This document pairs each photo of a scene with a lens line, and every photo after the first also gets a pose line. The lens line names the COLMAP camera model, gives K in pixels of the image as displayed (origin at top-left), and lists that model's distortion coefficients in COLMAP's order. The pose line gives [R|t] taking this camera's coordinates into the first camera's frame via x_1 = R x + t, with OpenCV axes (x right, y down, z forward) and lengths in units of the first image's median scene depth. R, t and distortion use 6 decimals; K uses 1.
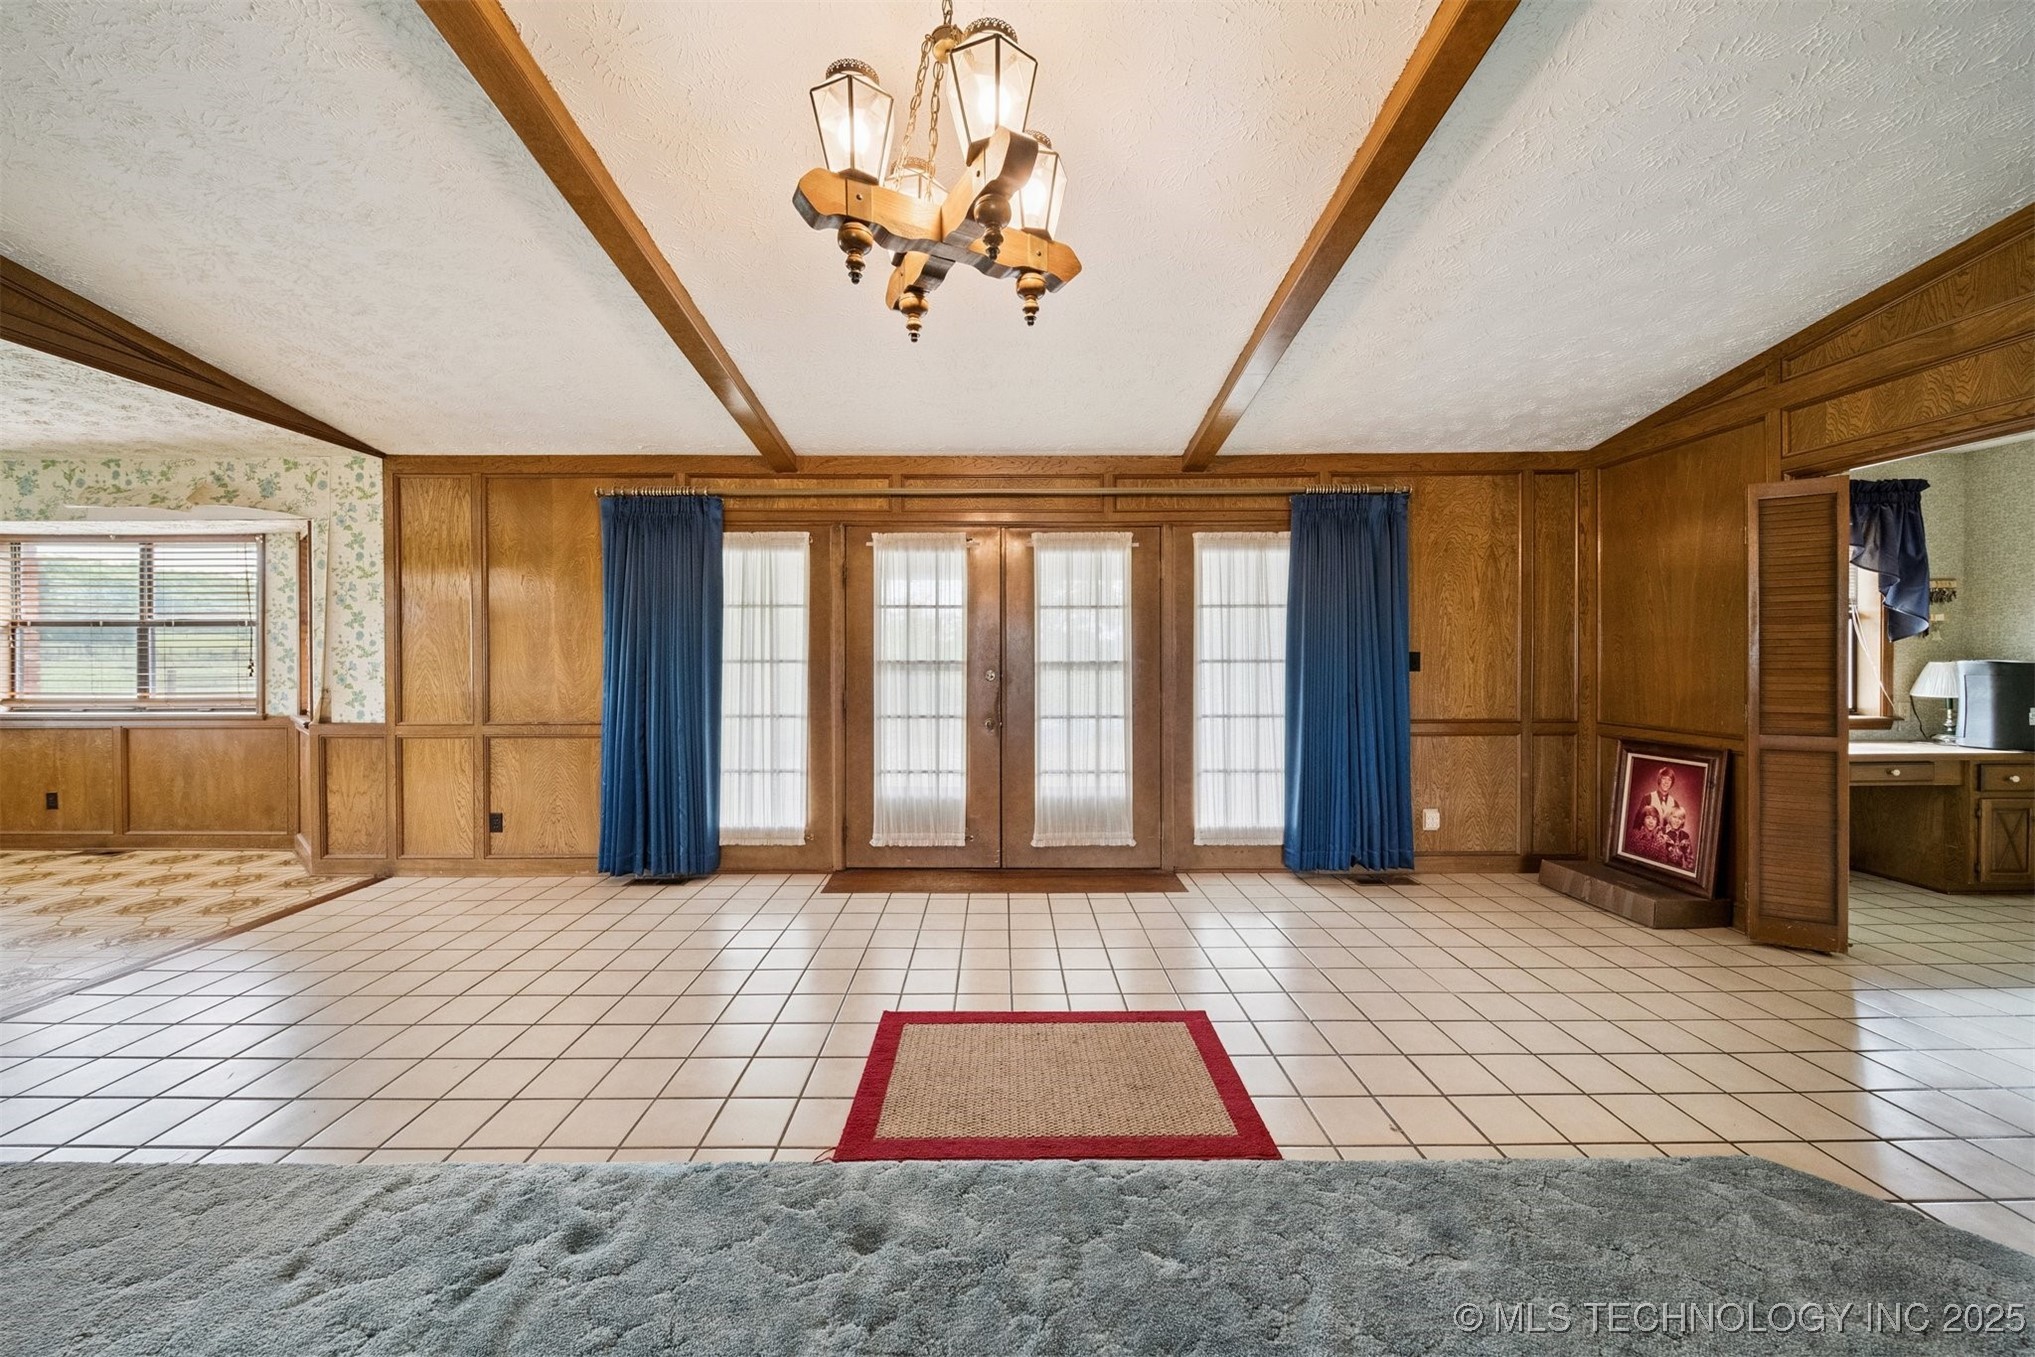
lens RADIAL K [[720.9, 0, 1003.4], [0, 720.9, 659.1], [0, 0, 1]] dist [-0.000106, -0.000896]
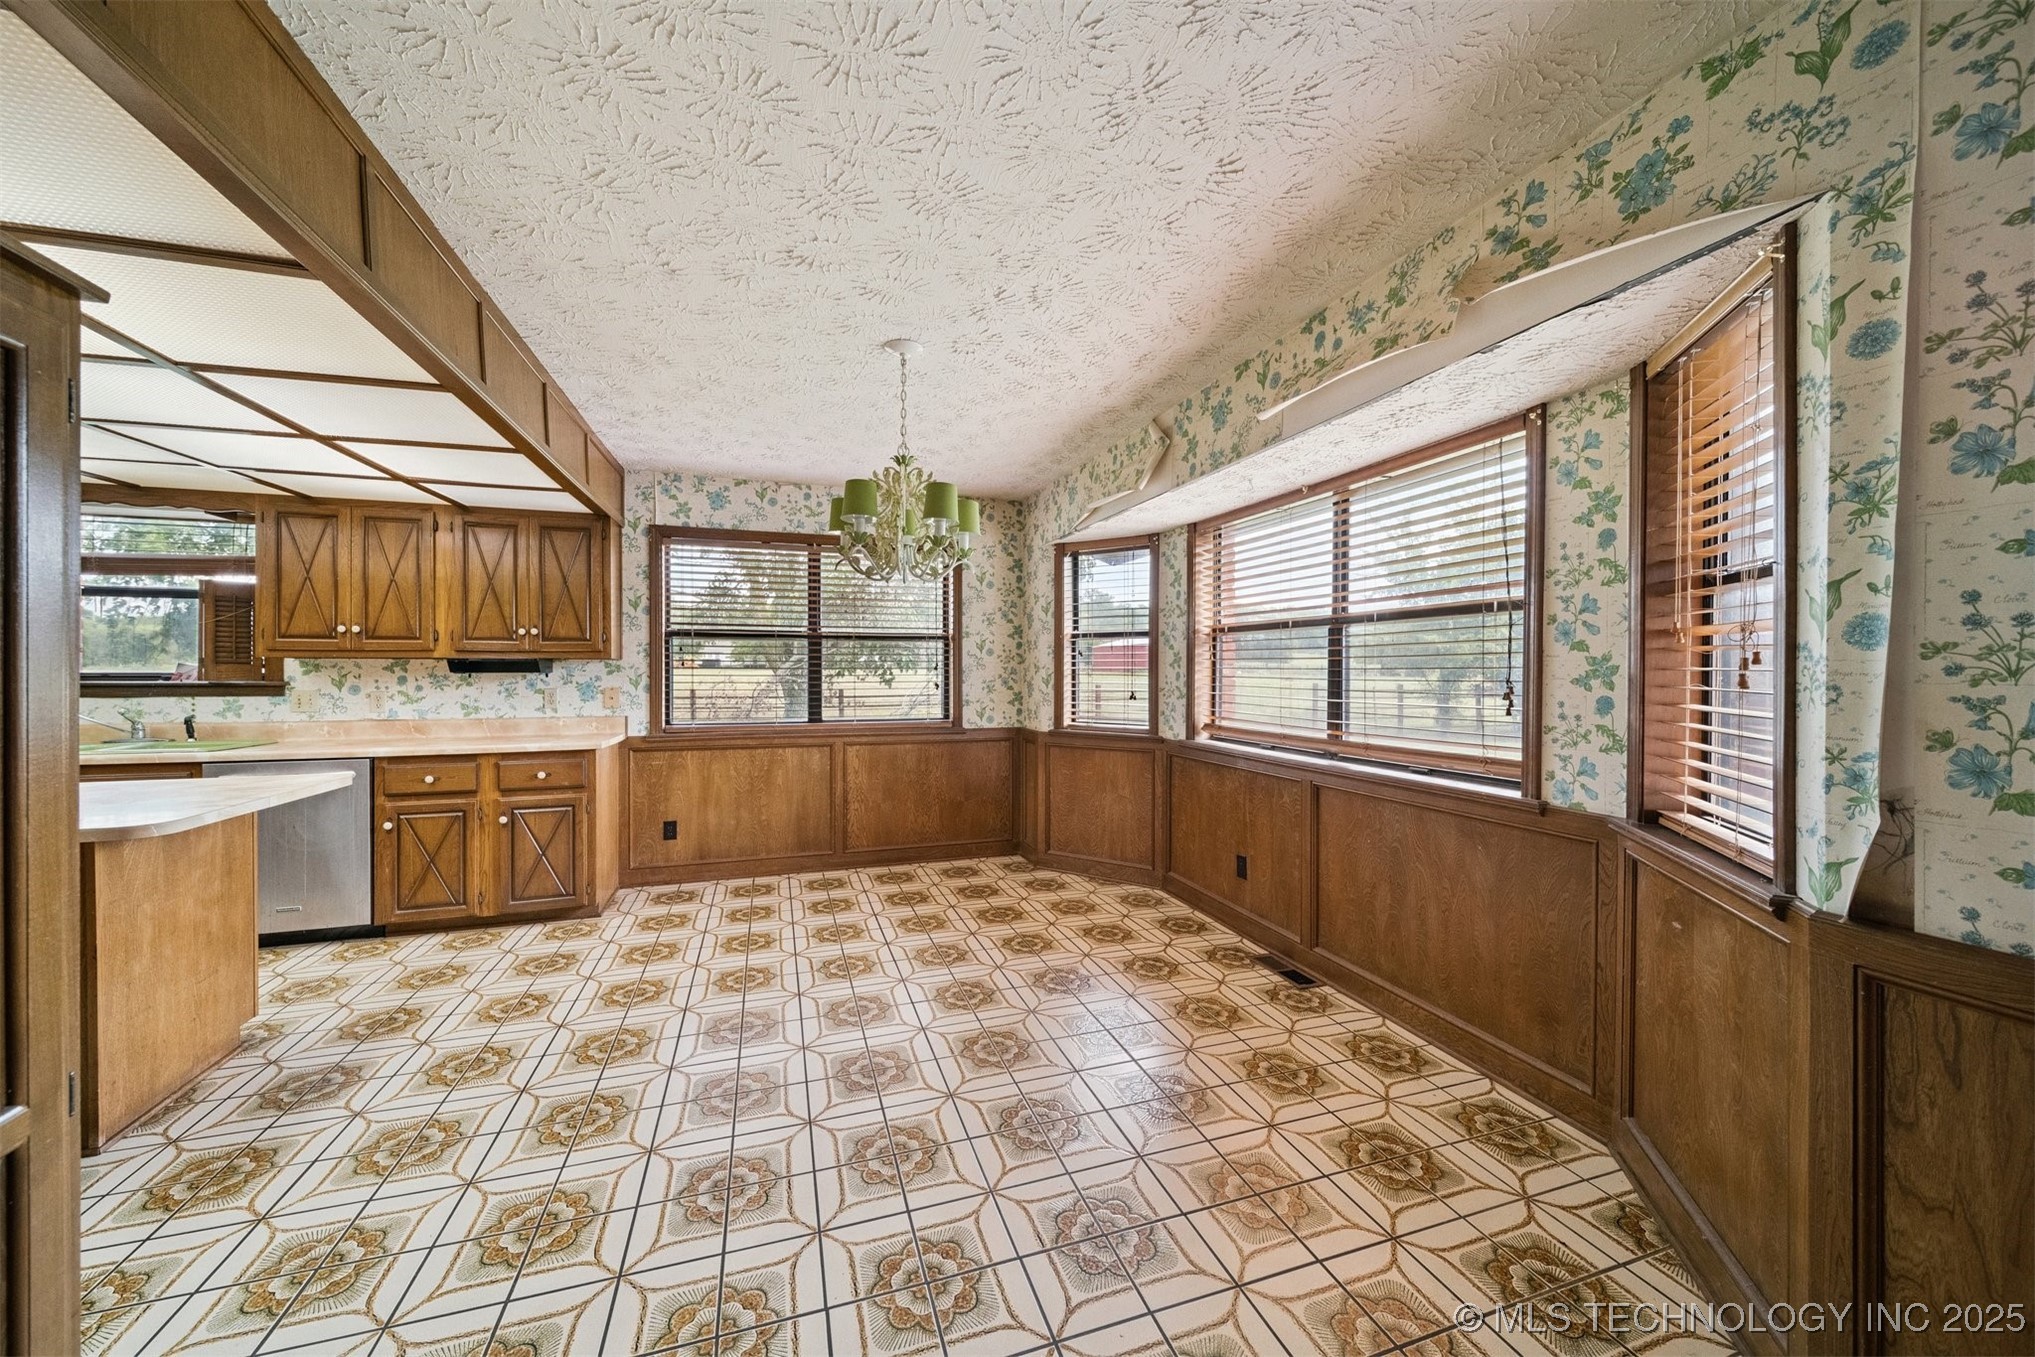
lens RADIAL K [[720.9, 0, 996.0], [0, 720.9, 672.9], [0, 0, 1]] dist [-0.000106, -0.000896]
pose [[0.302937, 0.006993, -0.952985, -0.785590], [-0.009914, 0.999942, 0.004186, -0.003526], [0.952959, 0.008180, 0.302988, 0.602000]]
